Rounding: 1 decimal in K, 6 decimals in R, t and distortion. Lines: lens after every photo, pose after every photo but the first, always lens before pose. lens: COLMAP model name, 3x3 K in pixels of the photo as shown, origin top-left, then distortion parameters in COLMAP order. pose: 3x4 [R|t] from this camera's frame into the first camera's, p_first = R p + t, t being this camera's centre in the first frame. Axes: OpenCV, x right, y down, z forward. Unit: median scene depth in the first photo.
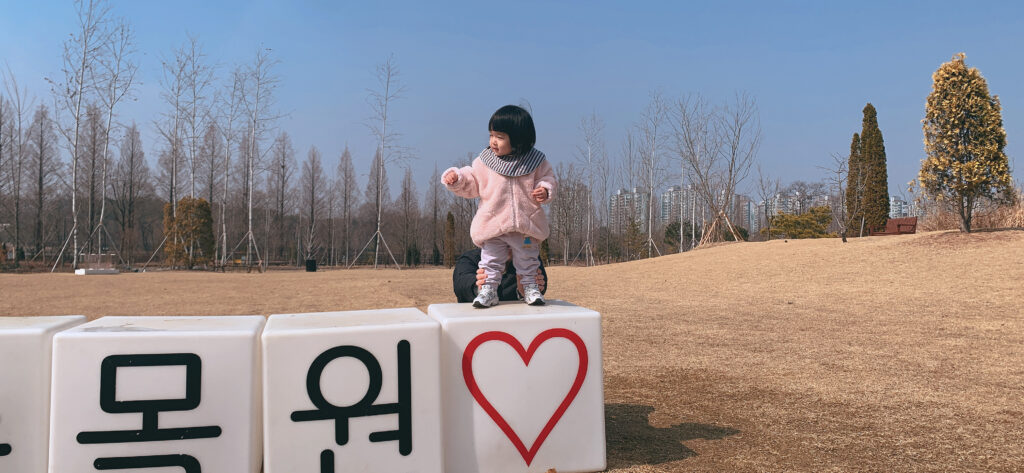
lens RADIAL K [[762.1, 0, 512.0], [0, 762.1, 236.5], [0, 0, 1]] dist [0.040831, -0.050620]
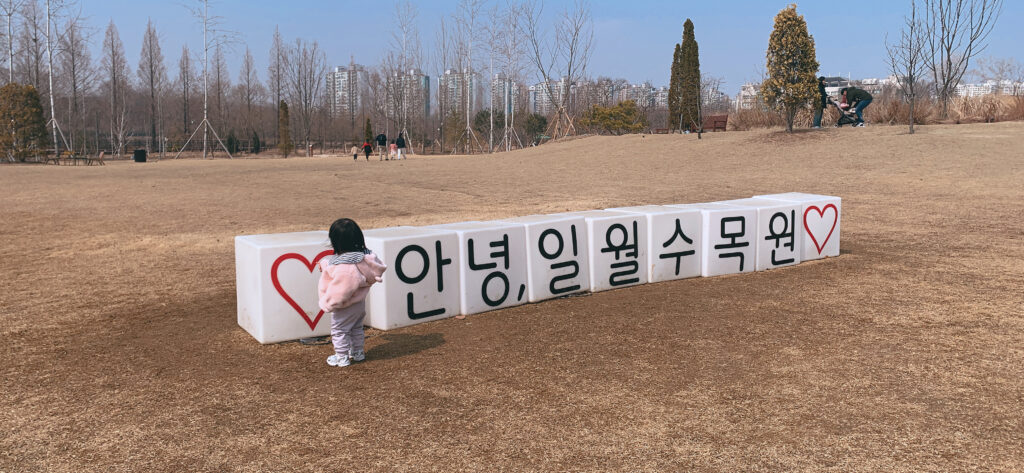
lens RADIAL K [[762.1, 0, 512.0], [0, 762.1, 236.5], [0, 0, 1]] dist [0.040831, -0.050620]
pose [[0.955468, -0.043332, 0.291897, -0.321917], [-0.001817, 0.988278, 0.152657, -0.031315], [-0.295090, -0.146389, 0.944189, -0.219042]]
